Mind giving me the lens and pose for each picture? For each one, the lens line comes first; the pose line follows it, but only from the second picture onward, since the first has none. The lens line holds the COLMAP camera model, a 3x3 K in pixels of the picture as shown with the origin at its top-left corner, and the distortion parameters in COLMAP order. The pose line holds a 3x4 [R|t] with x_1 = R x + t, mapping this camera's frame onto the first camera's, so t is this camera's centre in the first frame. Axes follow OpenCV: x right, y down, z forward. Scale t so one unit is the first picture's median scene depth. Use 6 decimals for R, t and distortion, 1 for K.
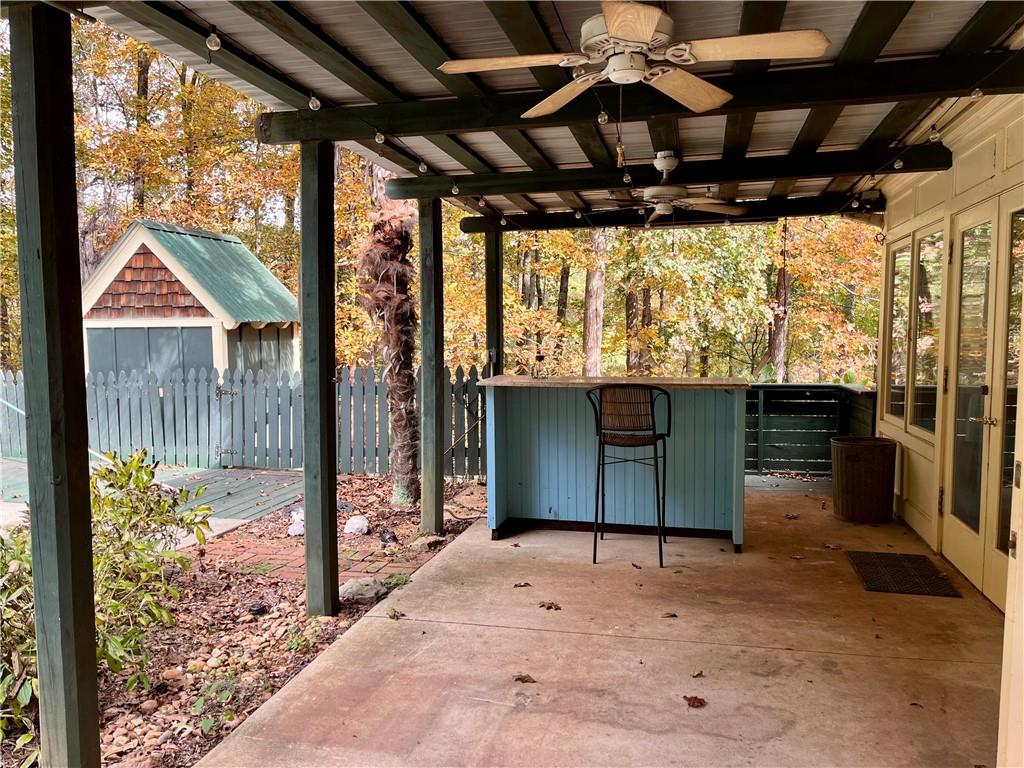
lens RADIAL K [[773.7, 0, 511.9], [0, 773.7, 385.6], [0, 0, 1]] dist [0.001335, 0.000155]
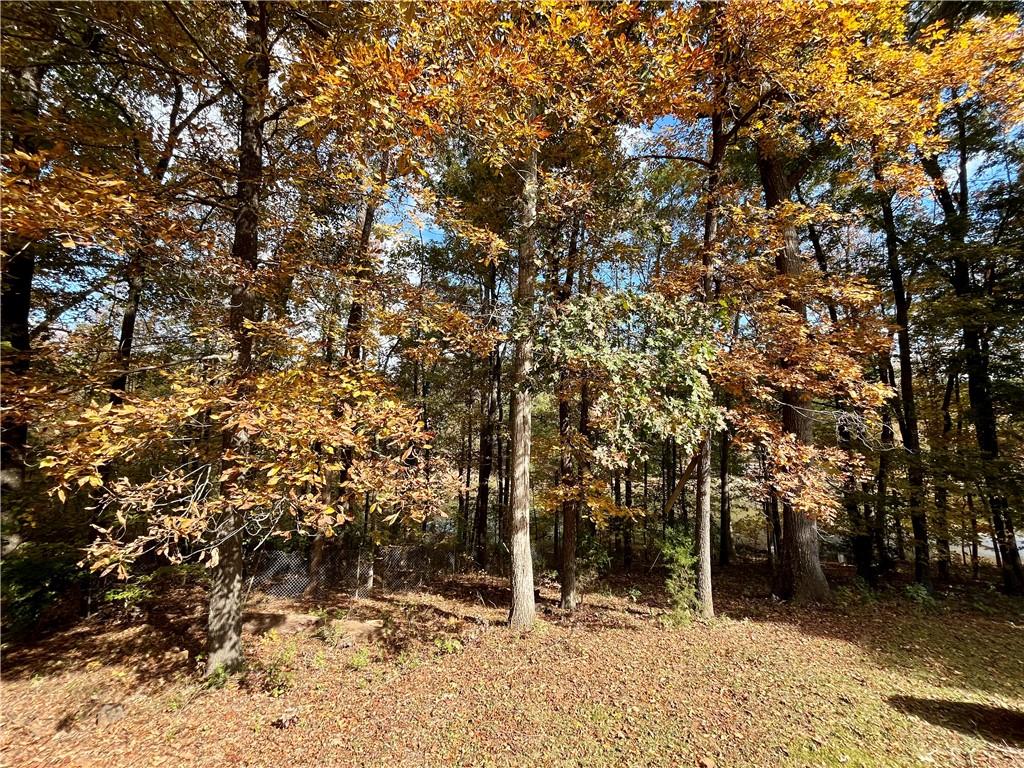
lens RADIAL K [[414.9, 0, 512.1], [0, 414.9, 382.9], [0, 0, 1]] dist [-0.002681, 0.001037]
pose [[0.999943, 0.006467, 0.008520, 0.122313], [-0.004547, 0.977975, -0.208671, -0.040736], [-0.009682, 0.208621, 0.977949, 0.602194]]
